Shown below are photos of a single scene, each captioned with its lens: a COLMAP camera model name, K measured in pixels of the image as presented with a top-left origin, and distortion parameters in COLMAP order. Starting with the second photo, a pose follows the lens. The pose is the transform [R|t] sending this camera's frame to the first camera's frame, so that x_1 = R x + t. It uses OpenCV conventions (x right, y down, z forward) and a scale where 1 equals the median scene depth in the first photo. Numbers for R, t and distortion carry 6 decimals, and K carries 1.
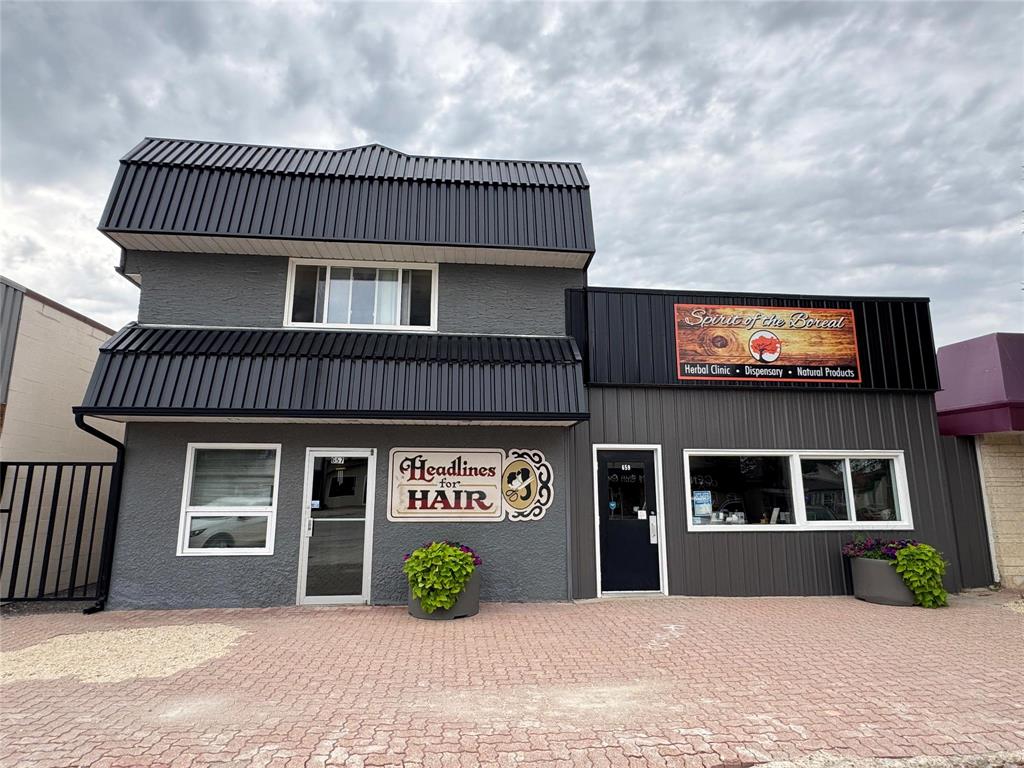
lens RADIAL K [[569.4, 0, 512.8], [0, 569.4, 384.8], [0, 0, 1]] dist [-0.004232, -0.000390]
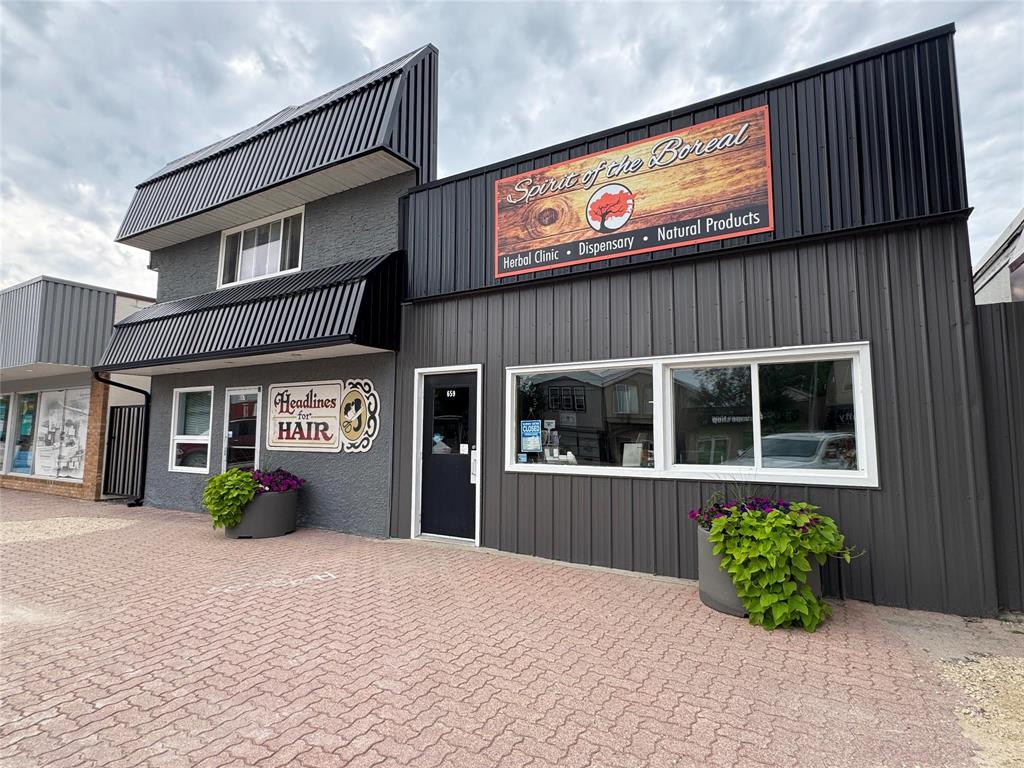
lens RADIAL K [[535.0, 0, 512.0], [0, 535.0, 381.5], [0, 0, 1]] dist [-0.003821, 0.000342]
pose [[0.808275, -0.054818, -0.586248, 0.742142], [0.108019, 0.992564, 0.056117, 0.093096], [0.578813, -0.108684, 0.808185, 0.414197]]
